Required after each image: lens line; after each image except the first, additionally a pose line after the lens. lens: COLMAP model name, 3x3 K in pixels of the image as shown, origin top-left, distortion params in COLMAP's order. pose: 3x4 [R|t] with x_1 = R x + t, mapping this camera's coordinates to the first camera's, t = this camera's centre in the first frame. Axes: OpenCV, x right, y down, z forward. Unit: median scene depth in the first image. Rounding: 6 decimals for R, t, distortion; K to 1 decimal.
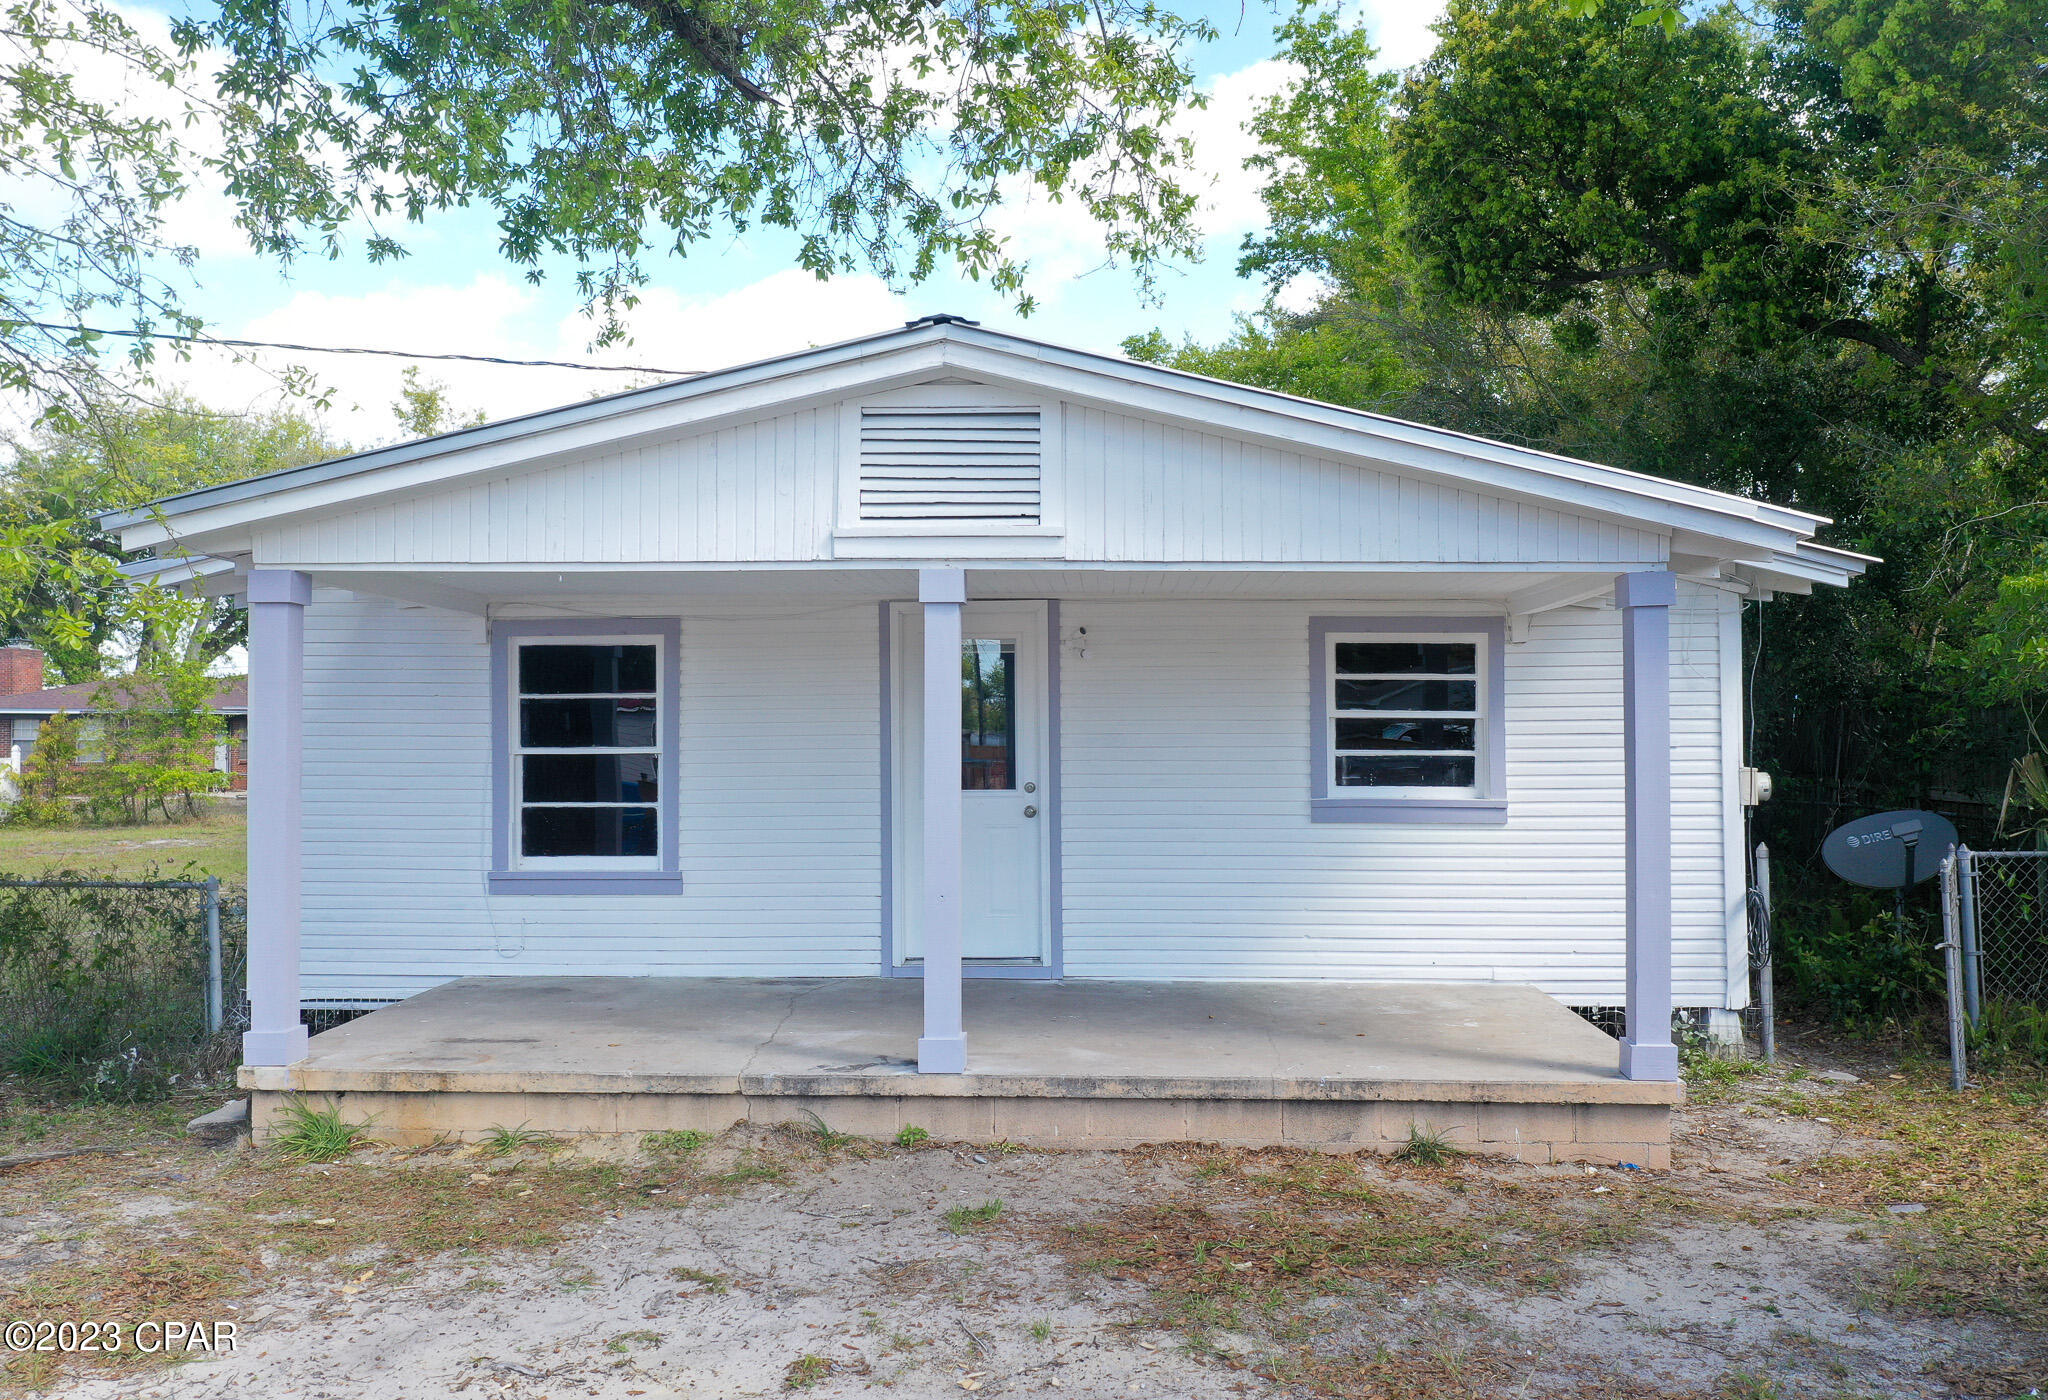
lens RADIAL K [[1649.9, 0, 1051.0], [0, 1649.9, 733.2], [0, 0, 1]] dist [-0.002578, -0.002993]
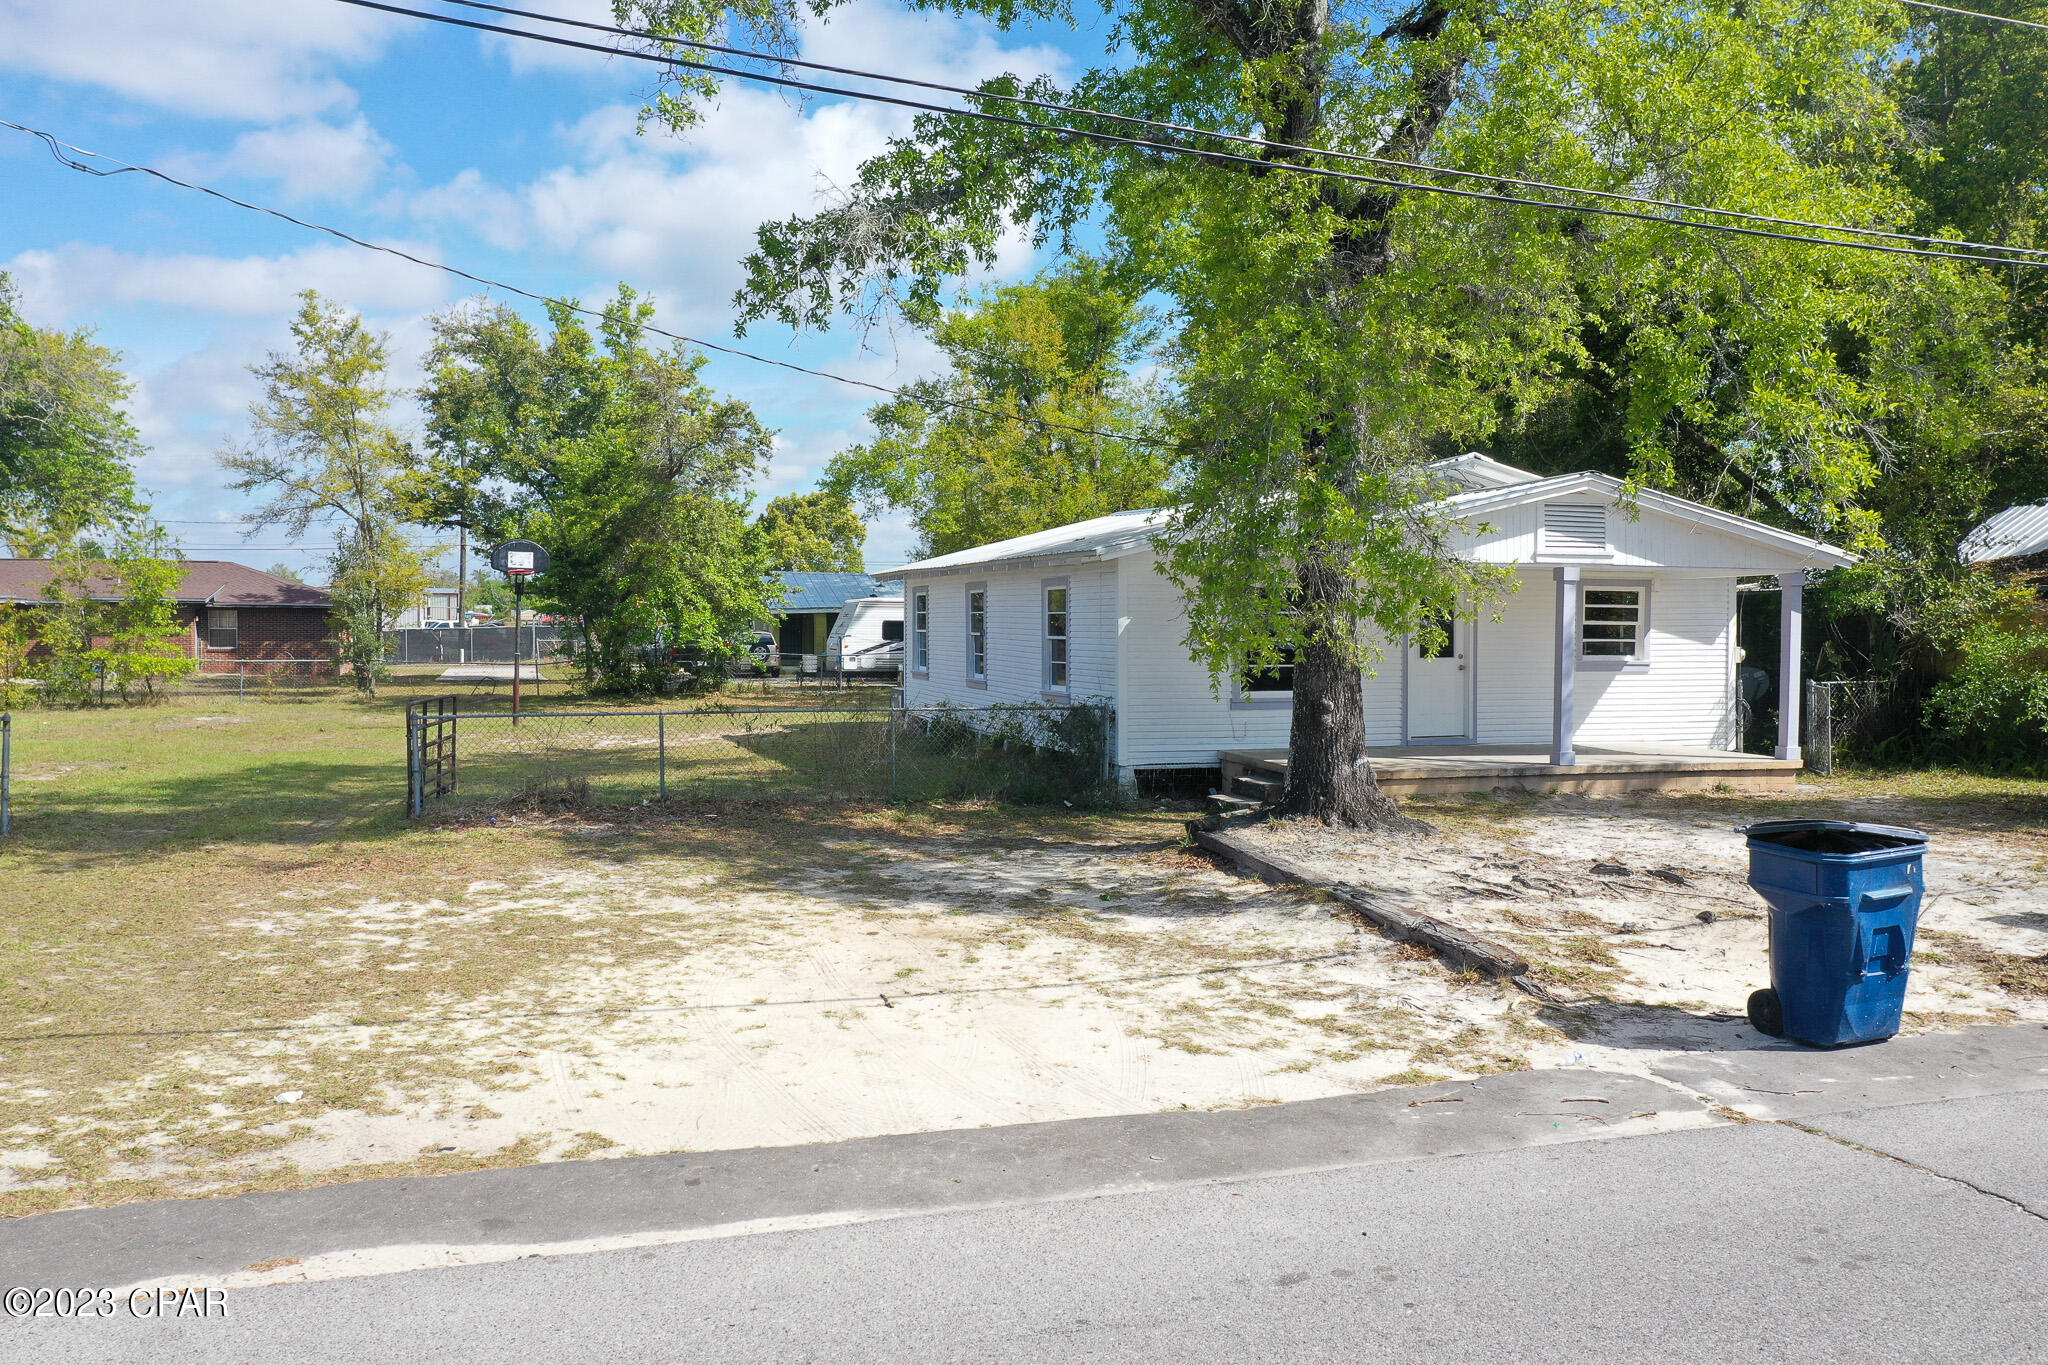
lens RADIAL K [[1588.0, 0, 1024.0], [0, 1588.0, 682.5], [0, 0, 1]] dist [-0.002833, -0.000664]
pose [[0.947717, -0.008047, 0.319011, -1.643812], [-0.004026, 0.999301, 0.037167, -0.010138], [-0.319087, -0.036508, 0.947022, -1.053414]]
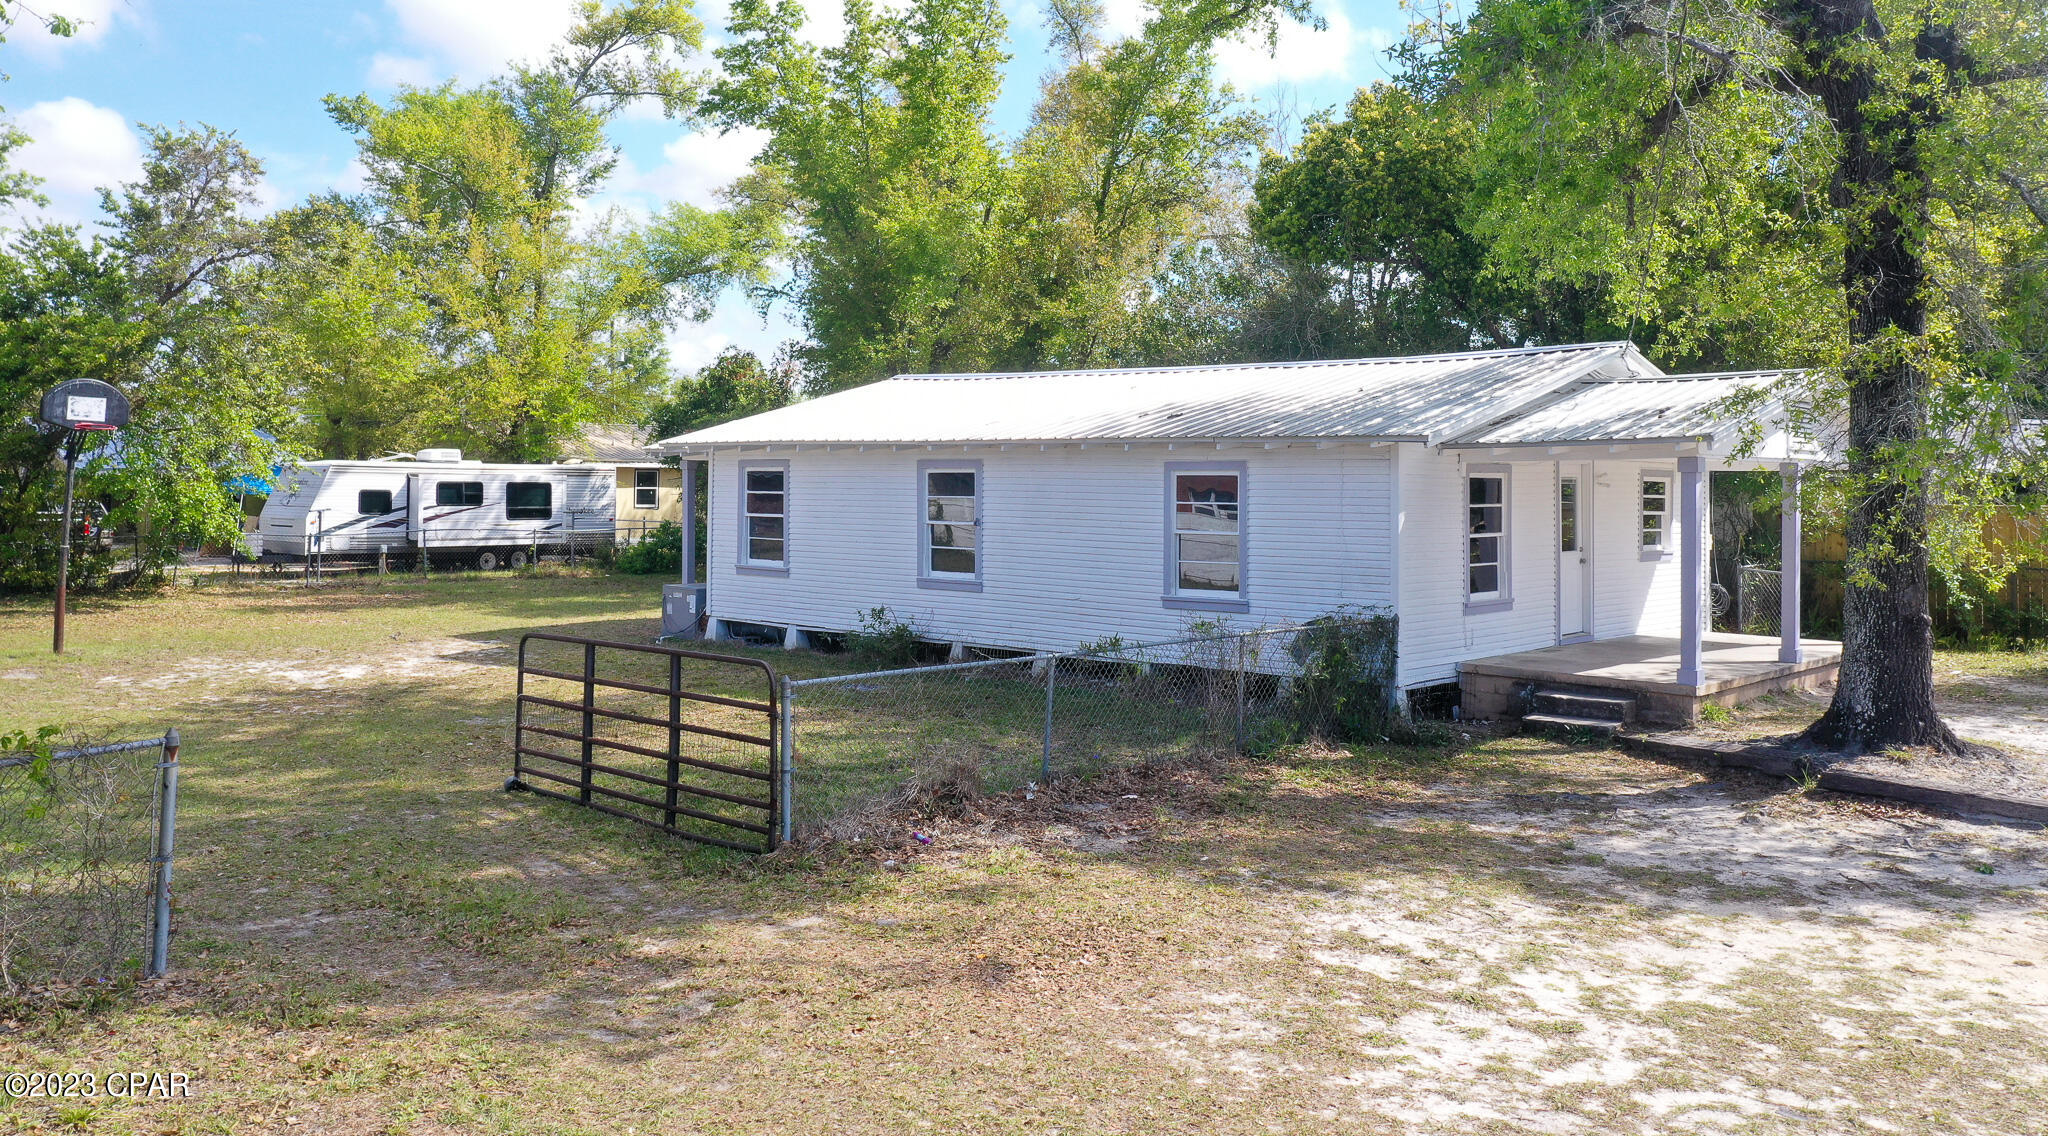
lens RADIAL K [[1564.6, 0, 1024.0], [0, 1564.6, 568.0], [0, 0, 1]] dist [0.001714, 0.000879]
pose [[0.645089, -0.034244, 0.763340, -2.695572], [-0.009348, 0.998567, 0.052696, -0.056067], [-0.764051, -0.041130, 0.643844, 0.354044]]
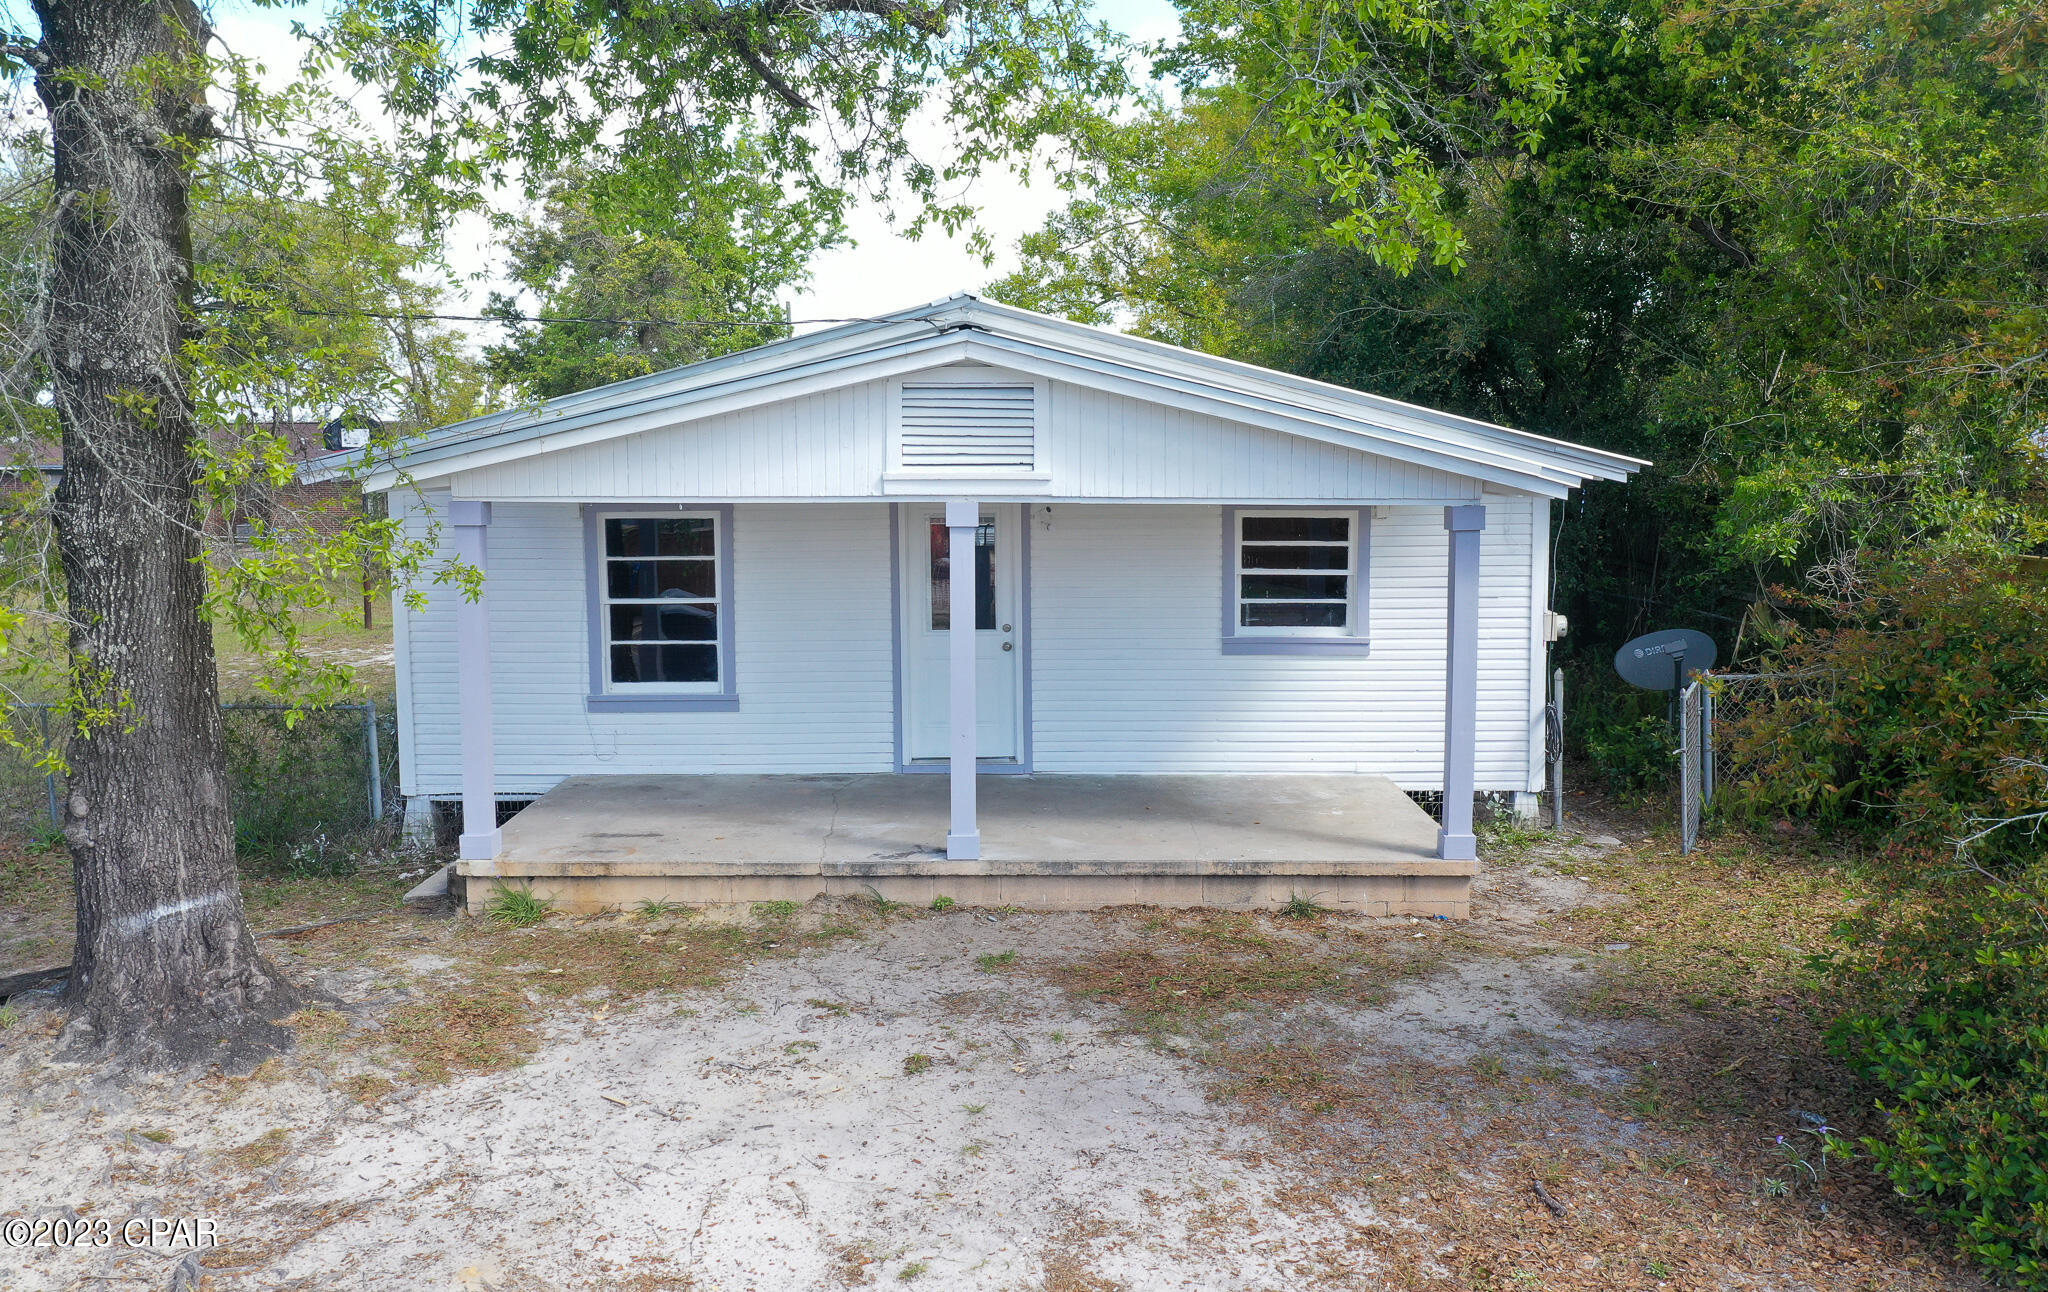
lens RADIAL K [[1607.6, 0, 1024.0], [0, 1607.6, 646.0], [0, 0, 1]] dist [-0.006542, -0.001937]
pose [[0.999071, -0.006170, 0.042656, -0.072356], [0.001151, 0.993166, 0.116705, -0.136799], [-0.043084, -0.116547, 0.992250, -0.350143]]
